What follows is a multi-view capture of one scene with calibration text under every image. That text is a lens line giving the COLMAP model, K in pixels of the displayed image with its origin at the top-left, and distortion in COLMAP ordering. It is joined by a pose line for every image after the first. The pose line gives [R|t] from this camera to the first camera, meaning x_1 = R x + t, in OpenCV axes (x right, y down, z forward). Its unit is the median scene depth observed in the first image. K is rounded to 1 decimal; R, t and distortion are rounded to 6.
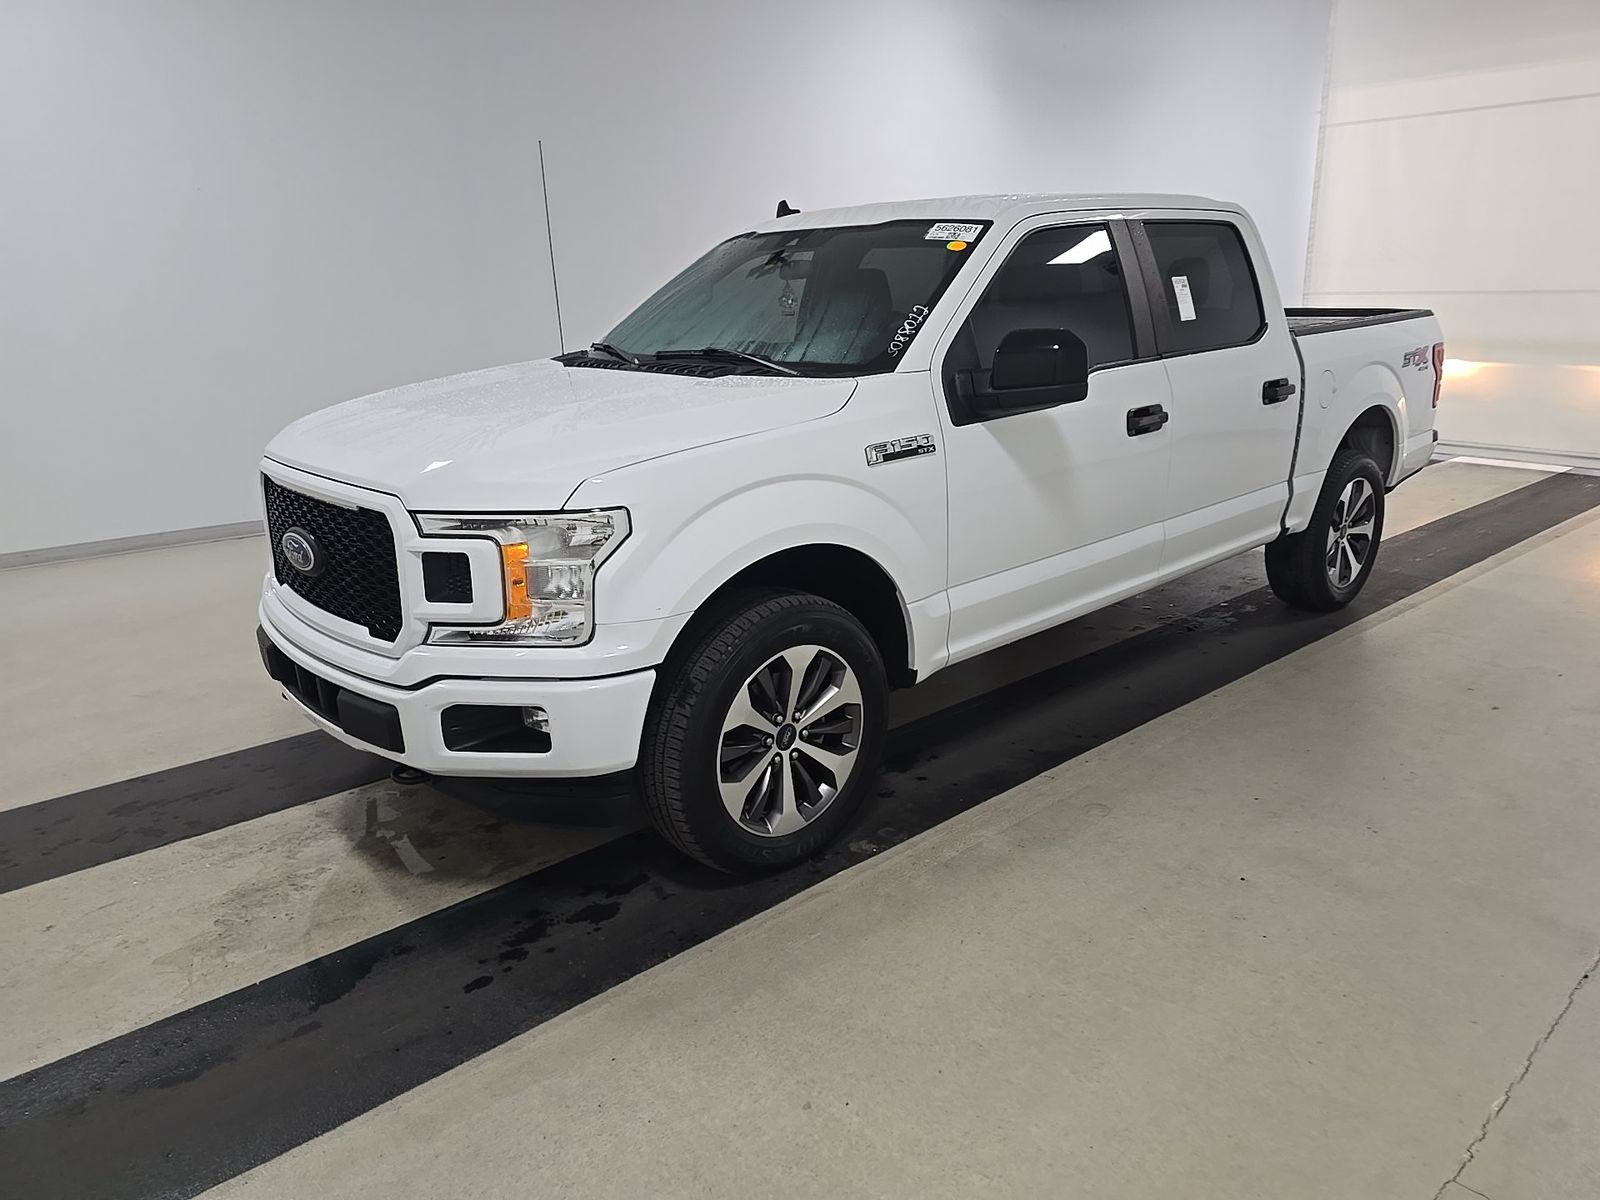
lens RADIAL K [[1069.6, 0, 800.0], [0, 1069.6, 600.0], [0, 0, 1]] dist [0.063616, -0.061844]
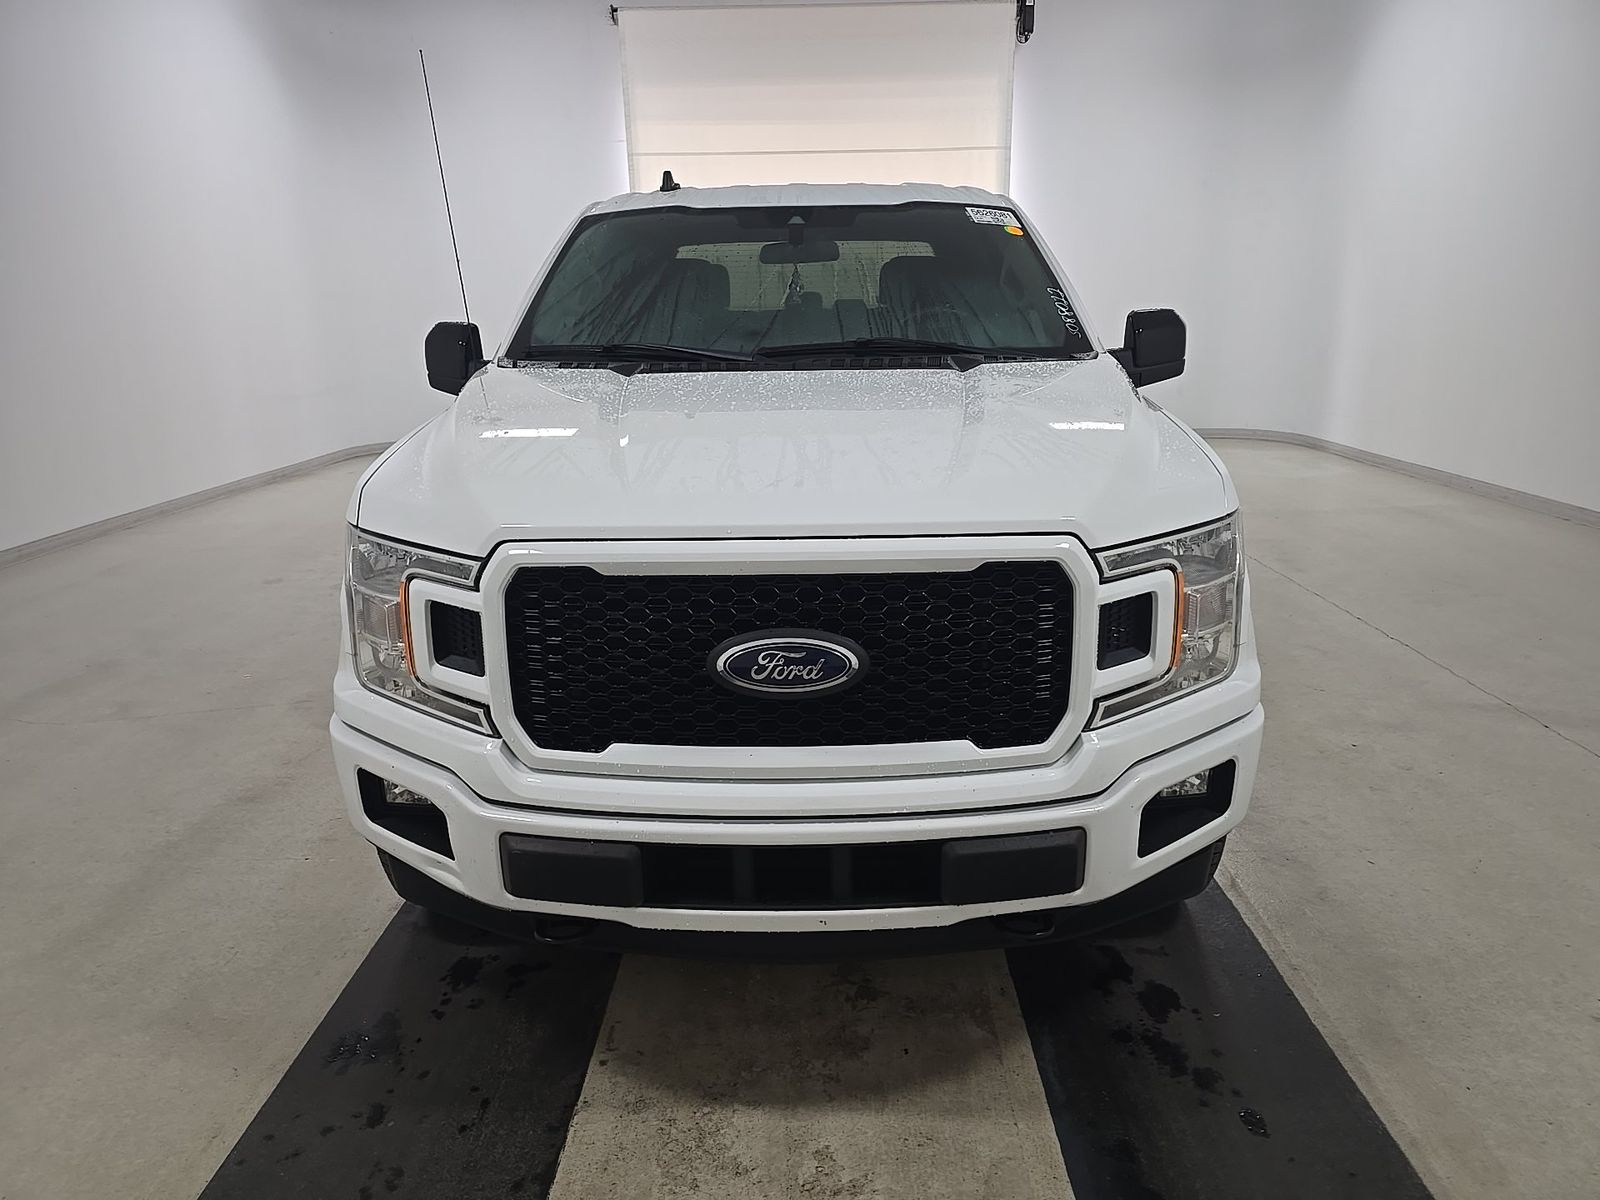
lens RADIAL K [[1069.6, 0, 800.0], [0, 1069.6, 600.0], [0, 0, 1]] dist [0.063616, -0.061844]
pose [[0.686816, -0.193342, 0.700644, -0.824825], [0.207975, 0.975943, 0.065440, -0.113296], [-0.696441, 0.100772, 0.710503, 0.514217]]
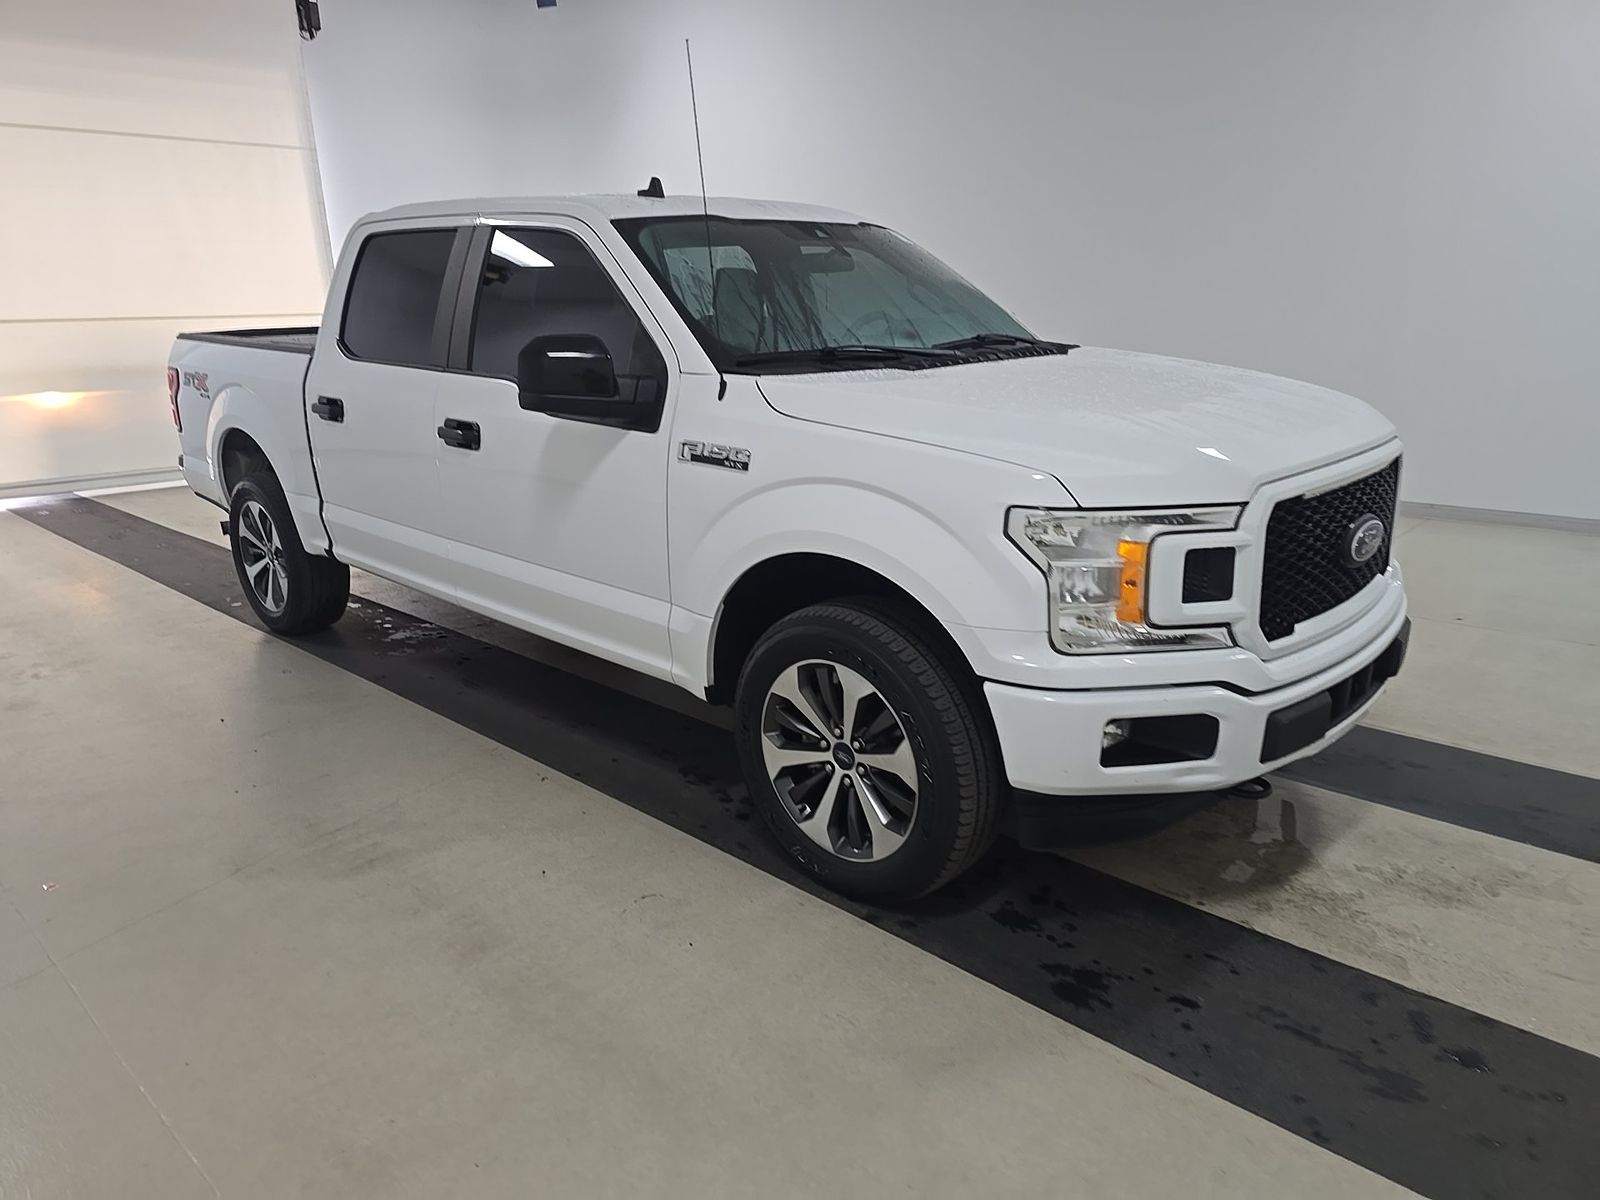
lens RADIAL K [[1065.3, 0, 800.0], [0, 1065.3, 600.0], [0, 0, 1]] dist [0.063625, -0.045048]
pose [[-0.080946, -0.255673, 0.963369, -1.248838], [0.292538, 0.917878, 0.268181, -0.367625], [-0.952822, 0.303530, 0.000496, 1.383931]]
